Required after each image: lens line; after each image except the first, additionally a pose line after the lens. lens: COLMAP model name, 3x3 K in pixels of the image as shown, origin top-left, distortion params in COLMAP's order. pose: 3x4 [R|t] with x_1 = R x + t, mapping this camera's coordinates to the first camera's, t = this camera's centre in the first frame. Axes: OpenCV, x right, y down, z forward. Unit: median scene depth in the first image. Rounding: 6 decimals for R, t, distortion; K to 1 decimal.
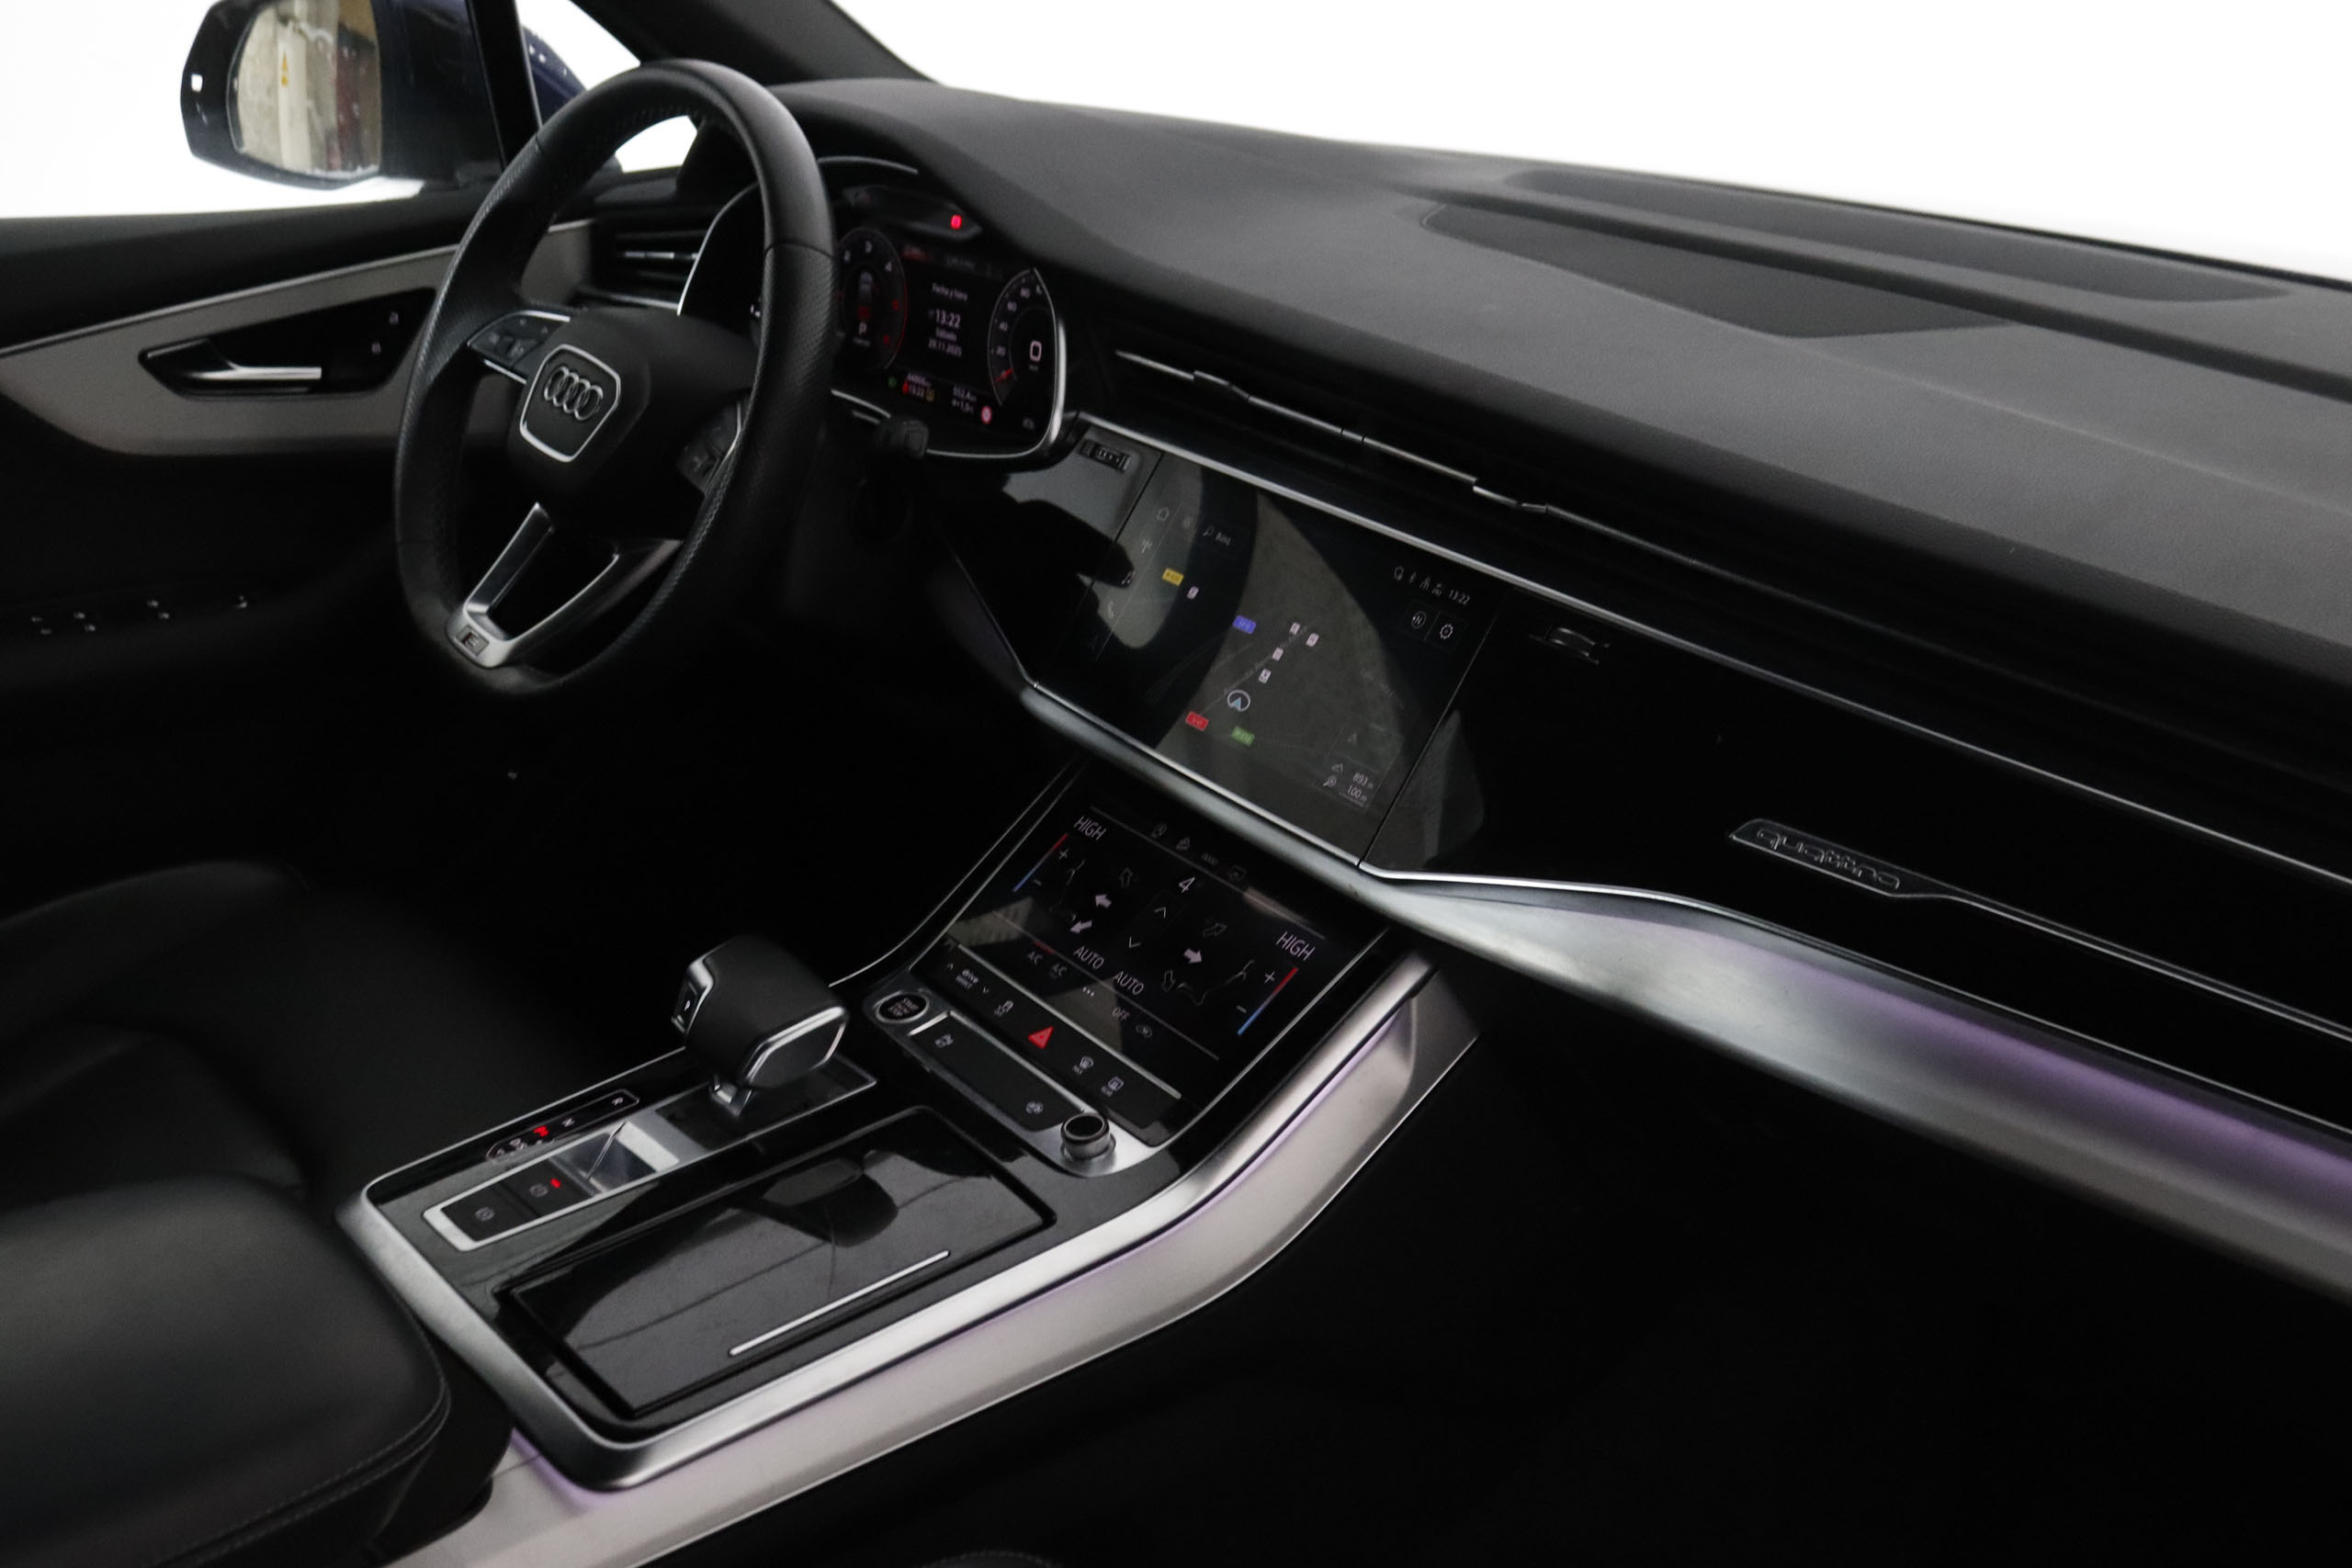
lens RADIAL K [[2358.5, 0, 1181.9], [0, 2358.5, 782.1], [0, 0, 1]] dist [0.002117, 0.000000]
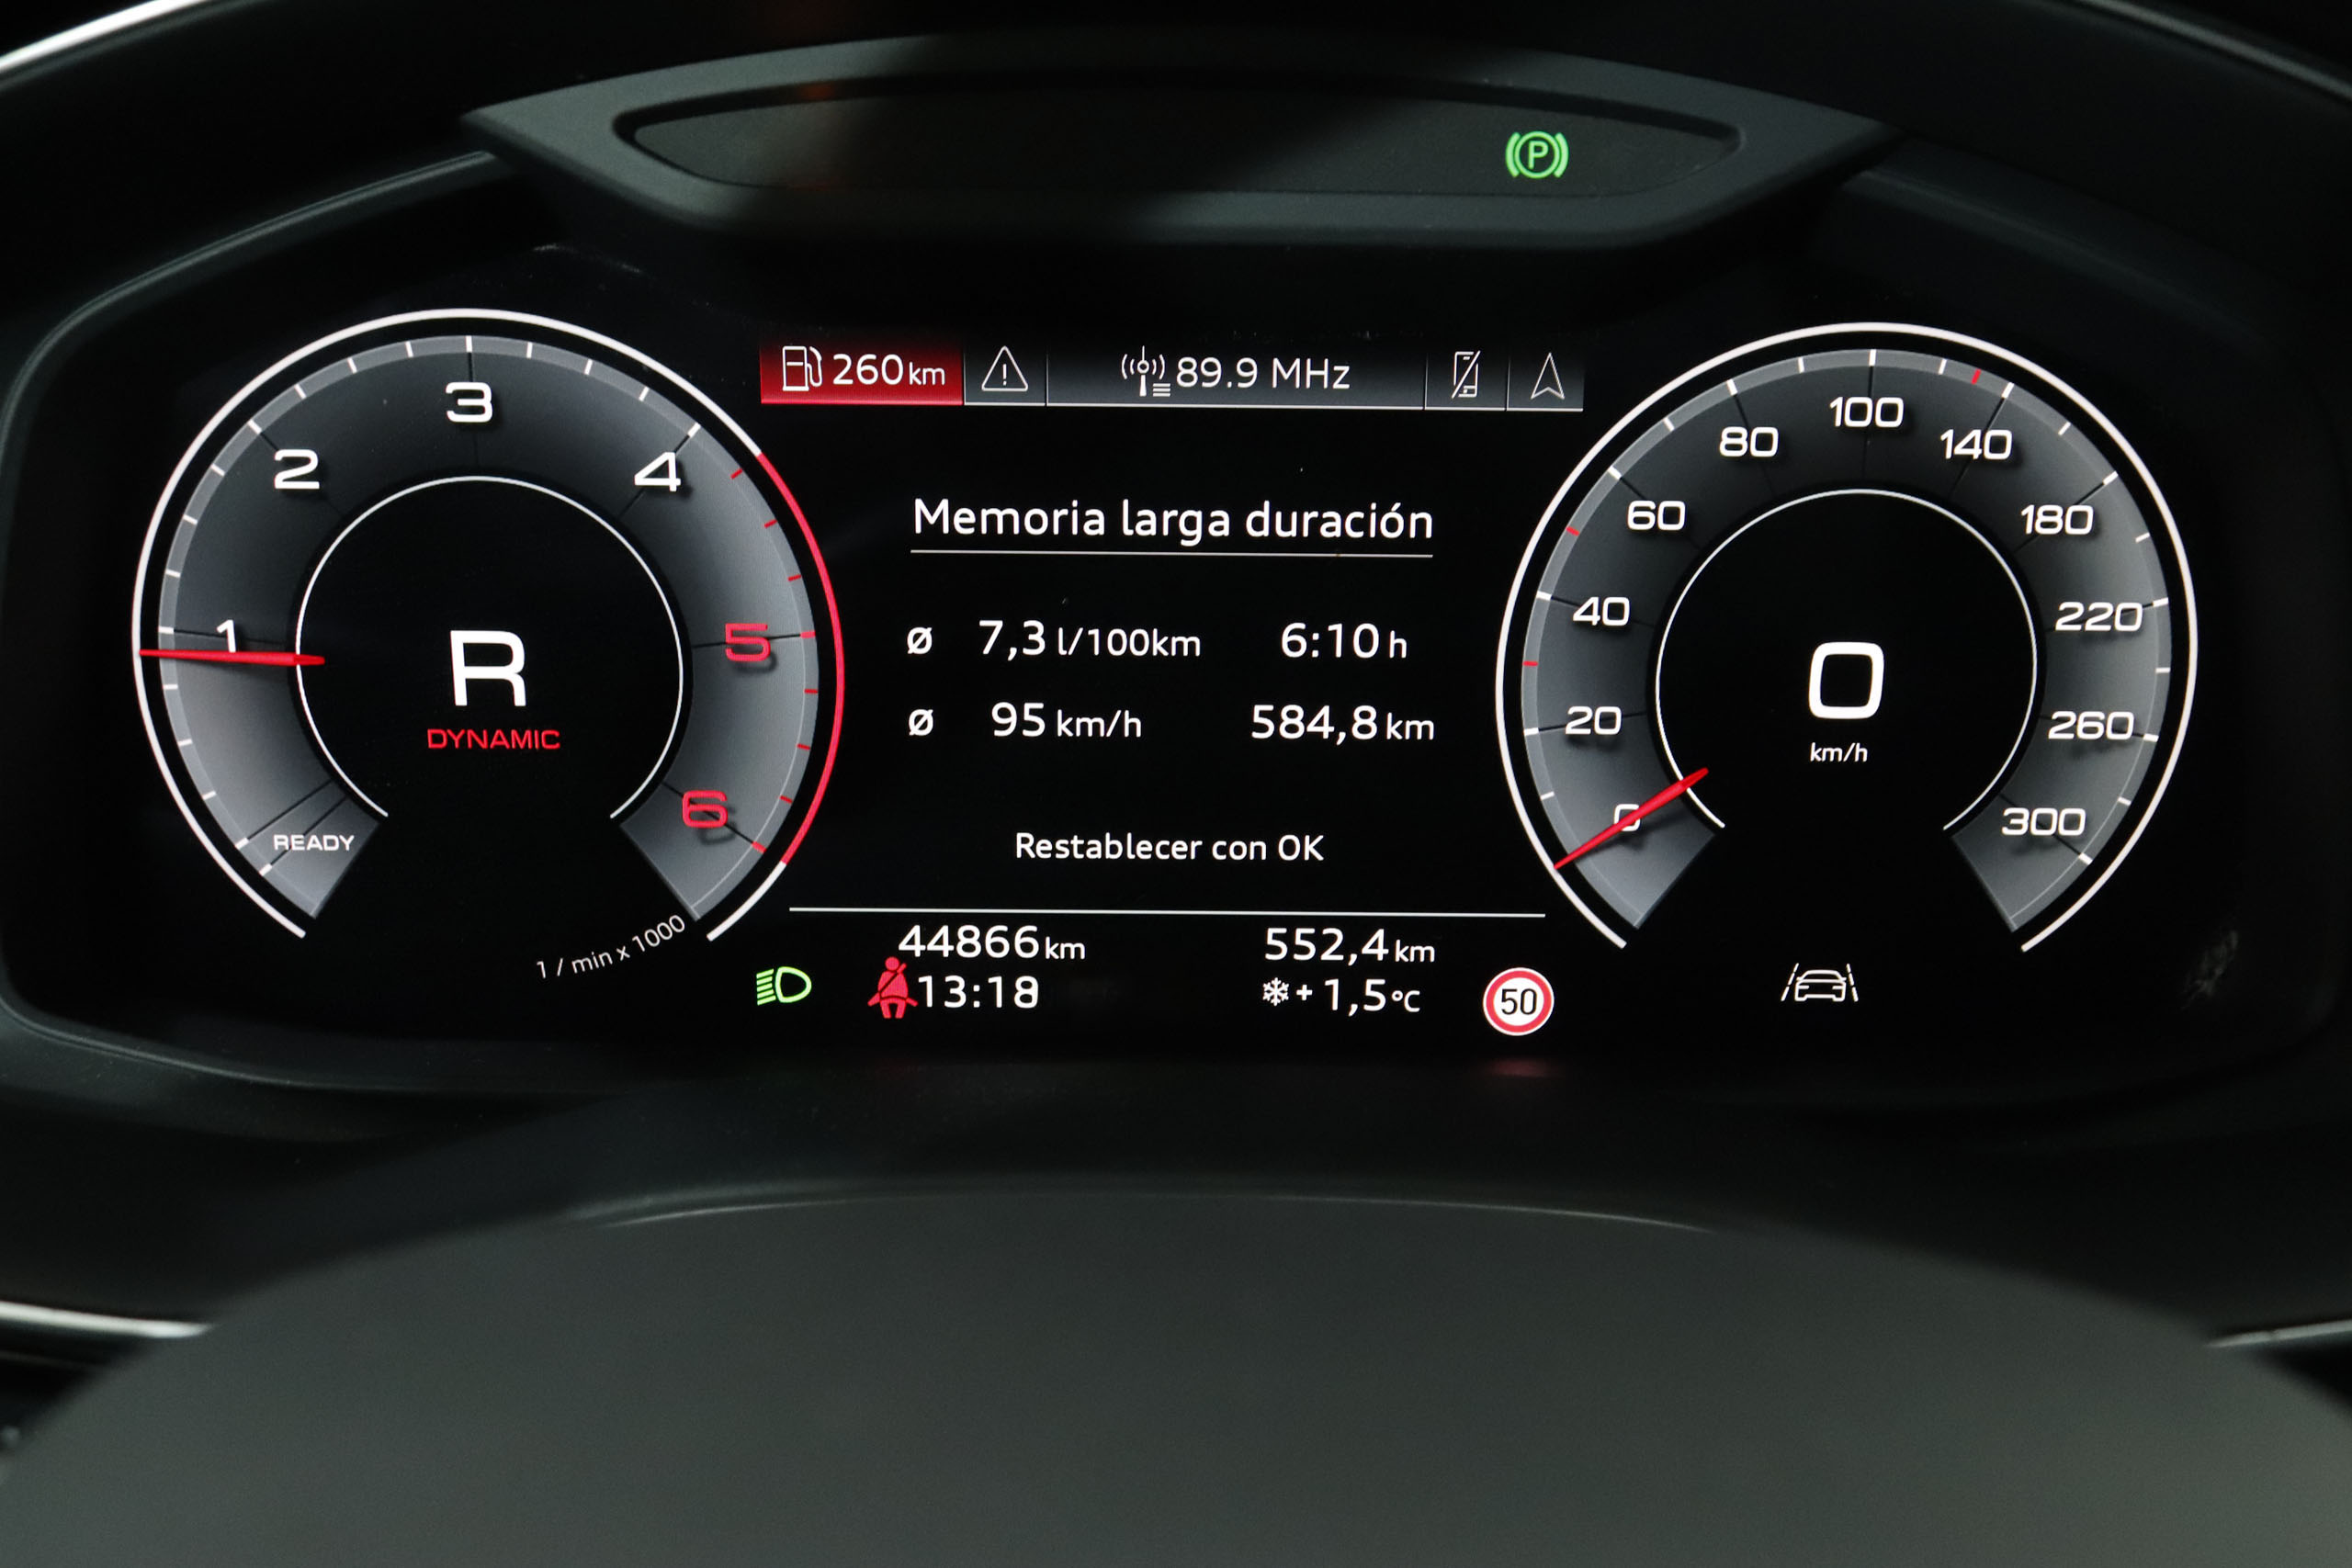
lens RADIAL K [[2358.5, 0, 1181.3], [0, 2358.5, 786.1], [0, 0, 1]] dist [0.002117, 0.000000]
pose [[0.645593, -0.288031, 0.707282, -0.321129], [0.290200, 0.949201, 0.121661, -0.263583], [-0.706395, 0.126709, 0.696384, 1.066919]]
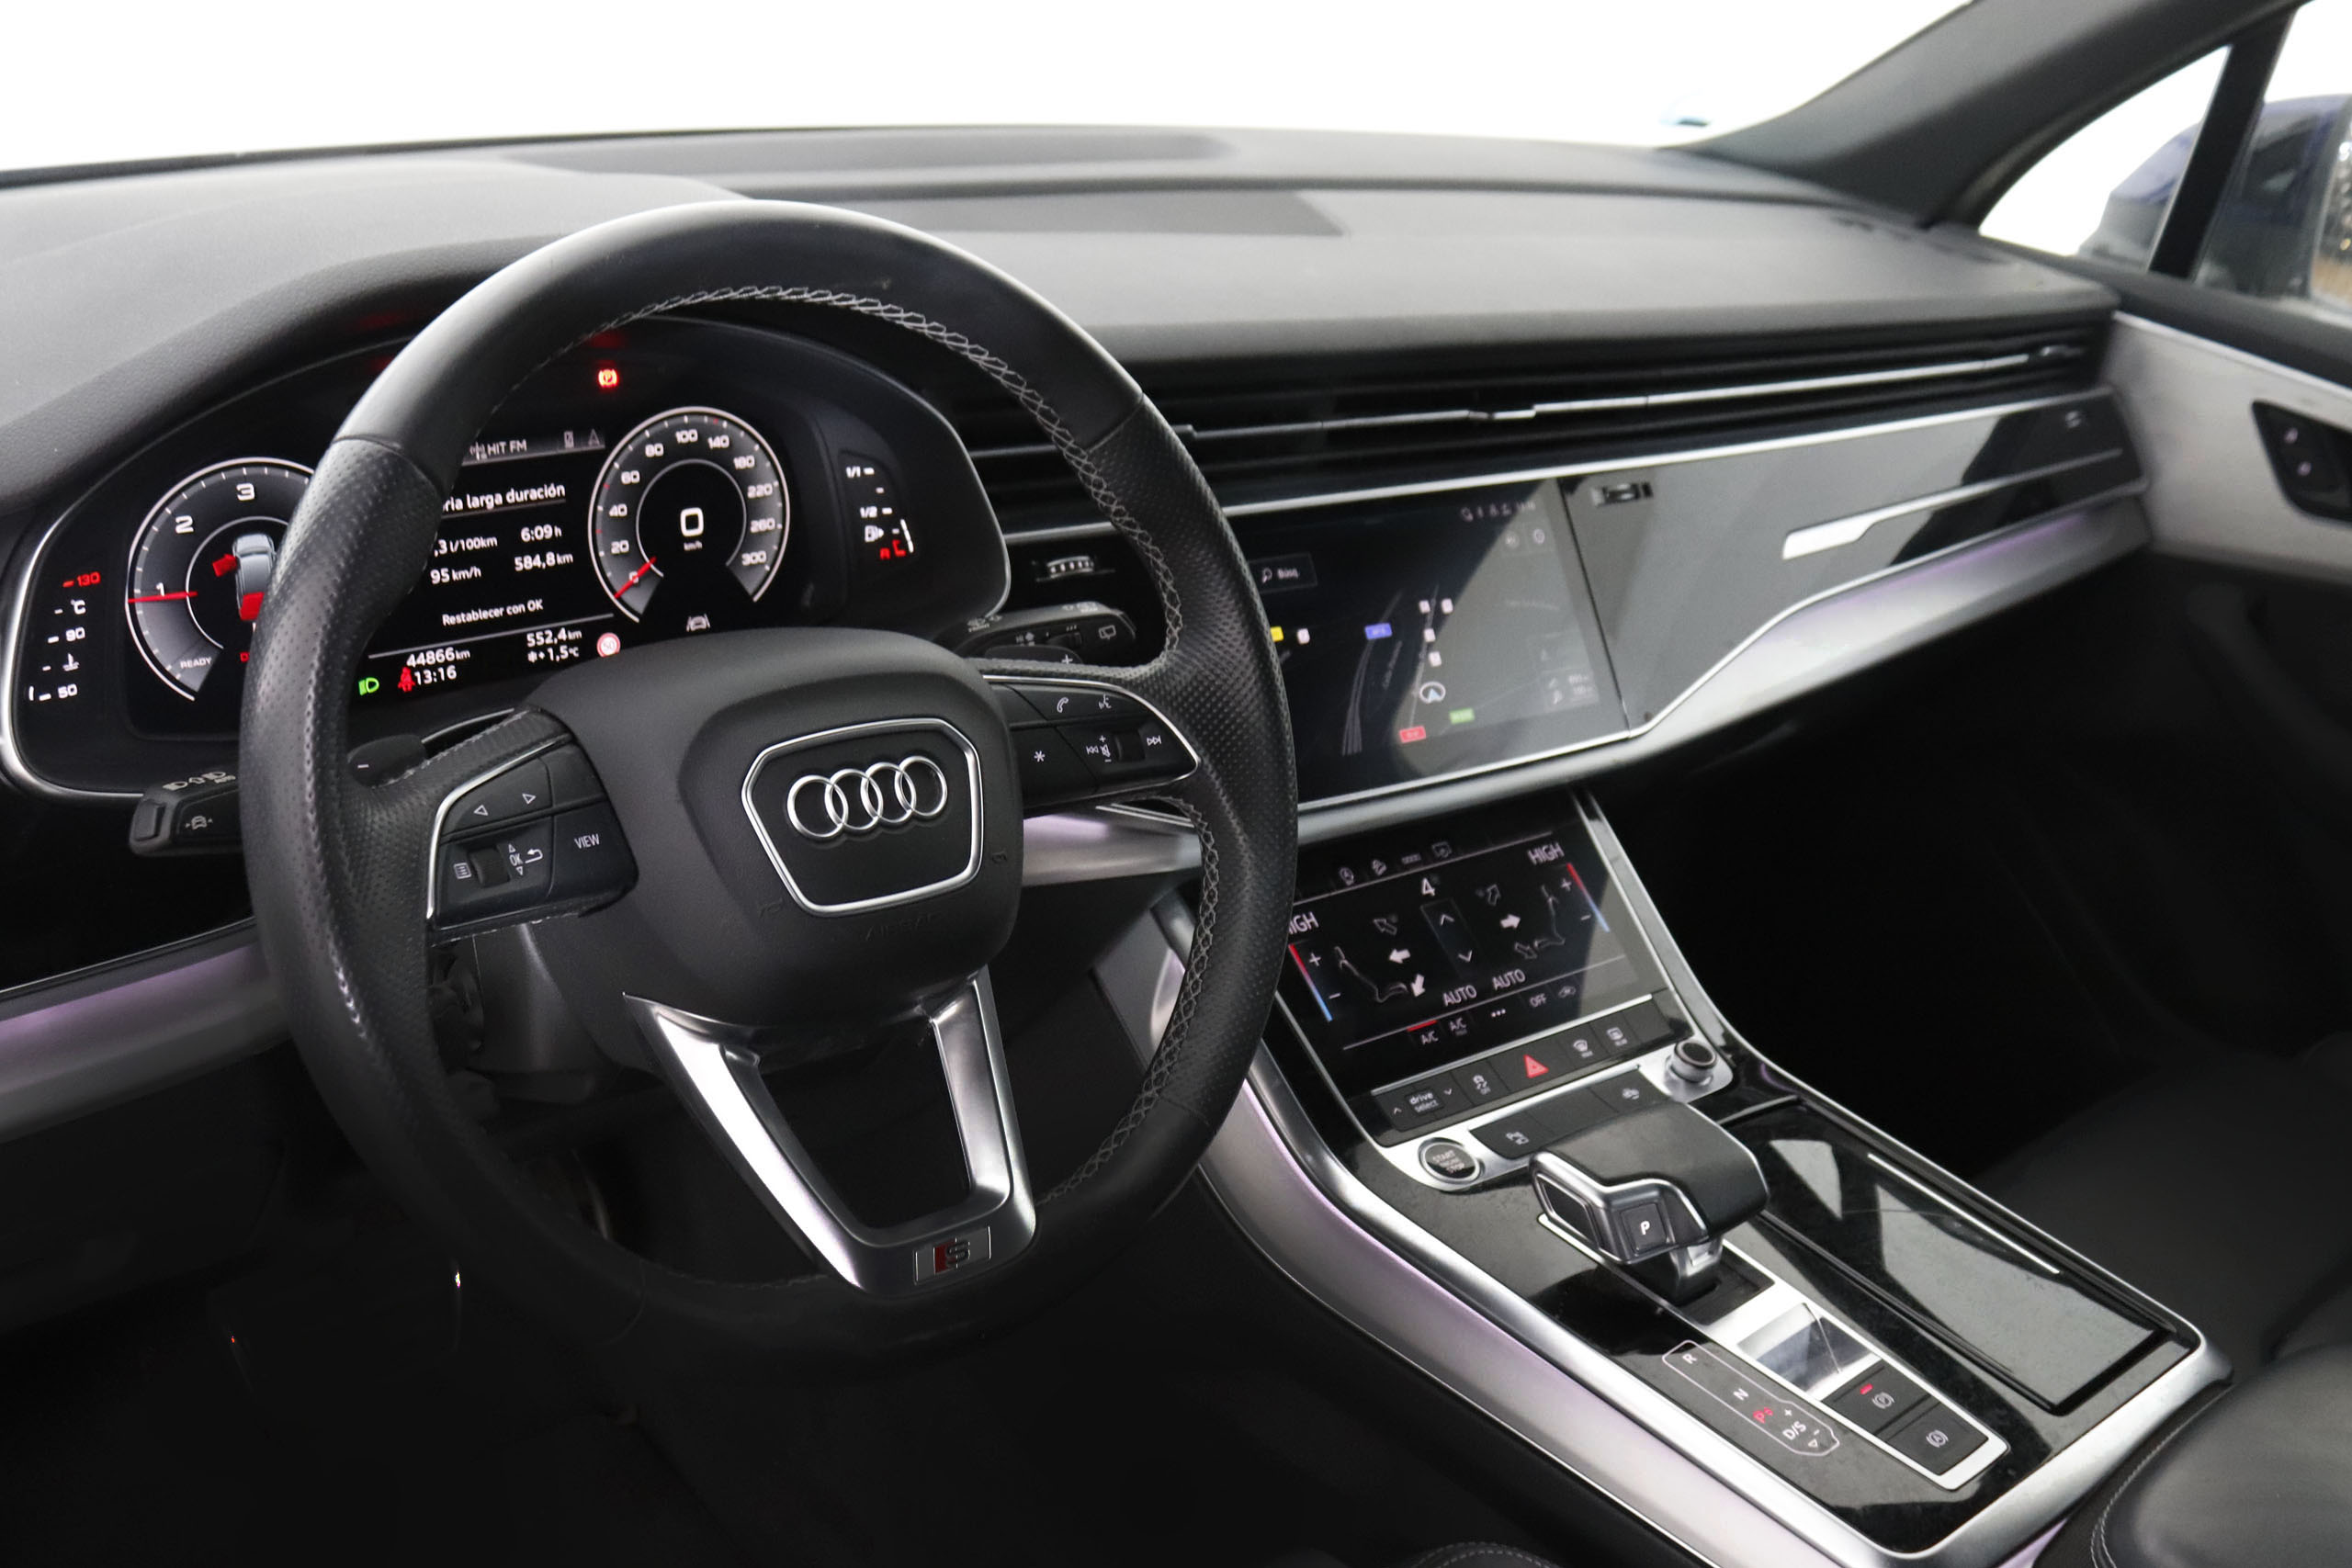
lens RADIAL K [[2358.5, 0, 1179.8], [0, 2358.5, 767.9], [0, 0, 1]] dist [0.002117, 0.000000]
pose [[-0.018371, -0.405599, 0.913866, -0.884946], [0.296131, 0.870803, 0.392439, -0.422550], [-0.954971, 0.277834, 0.104113, 0.971203]]
